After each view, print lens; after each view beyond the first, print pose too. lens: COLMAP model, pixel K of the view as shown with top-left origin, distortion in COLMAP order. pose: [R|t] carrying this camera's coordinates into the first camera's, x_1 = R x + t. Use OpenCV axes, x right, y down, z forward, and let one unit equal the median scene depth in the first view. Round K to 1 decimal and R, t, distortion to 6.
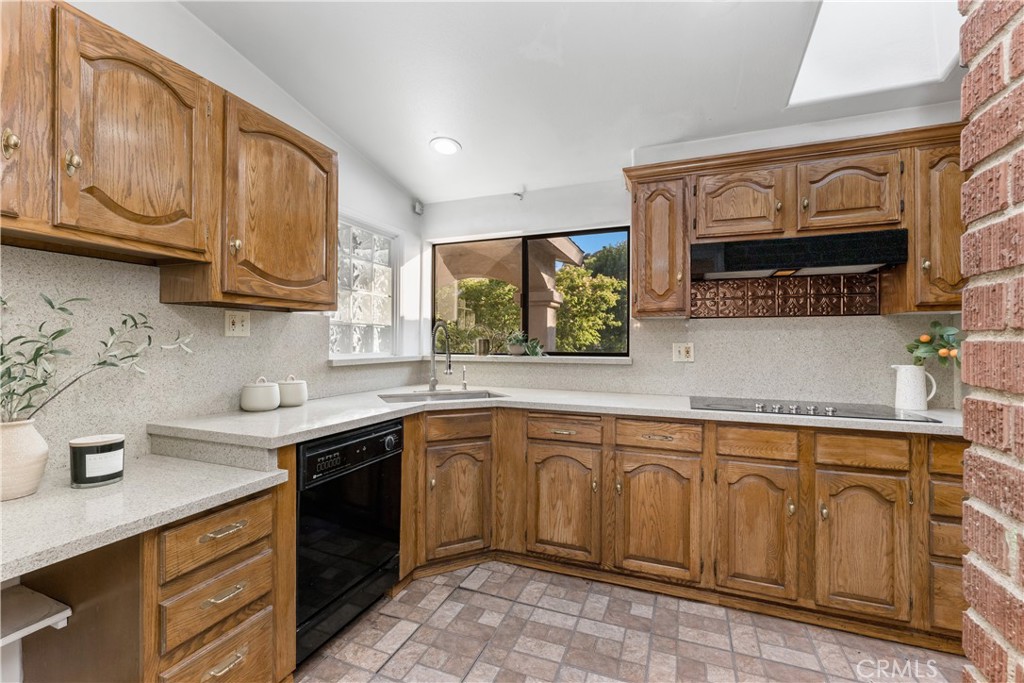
lens RADIAL K [[445.5, 0, 507.9], [0, 445.5, 343.3], [0, 0, 1]] dist [-0.000571, 0.000080]
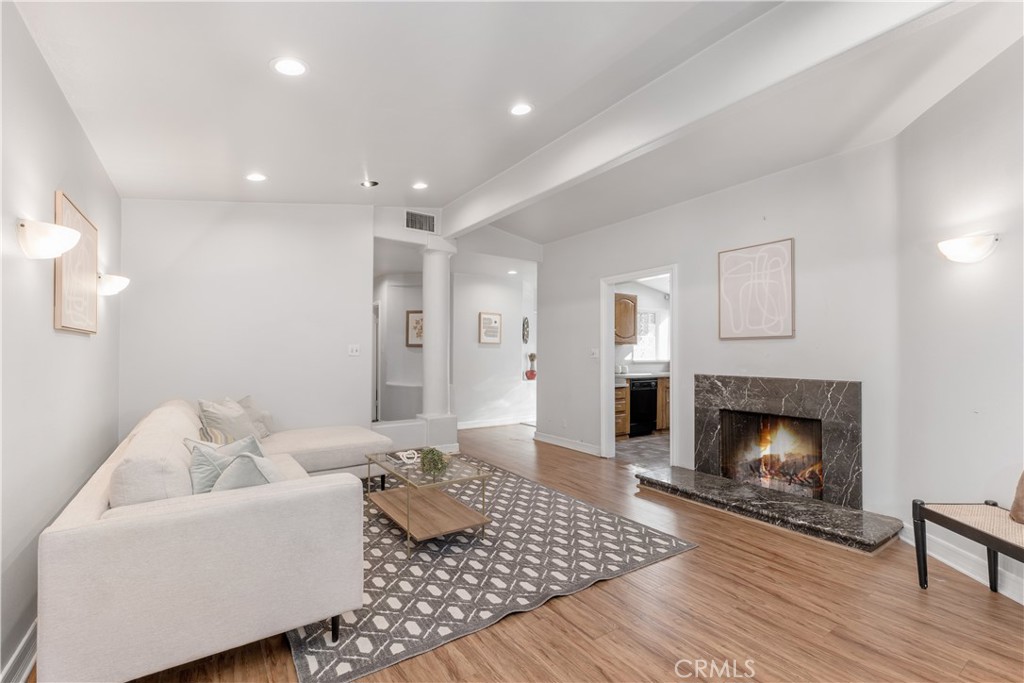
lens RADIAL K [[456.2, 0, 512.0], [0, 456.2, 341.5], [0, 0, 1]] dist [-0.002049, -0.000452]
pose [[0.831031, -0.010098, -0.556134, 0.736378], [-0.003772, 0.999710, -0.023789, -0.012212], [0.556213, 0.021867, 0.830752, -2.363909]]
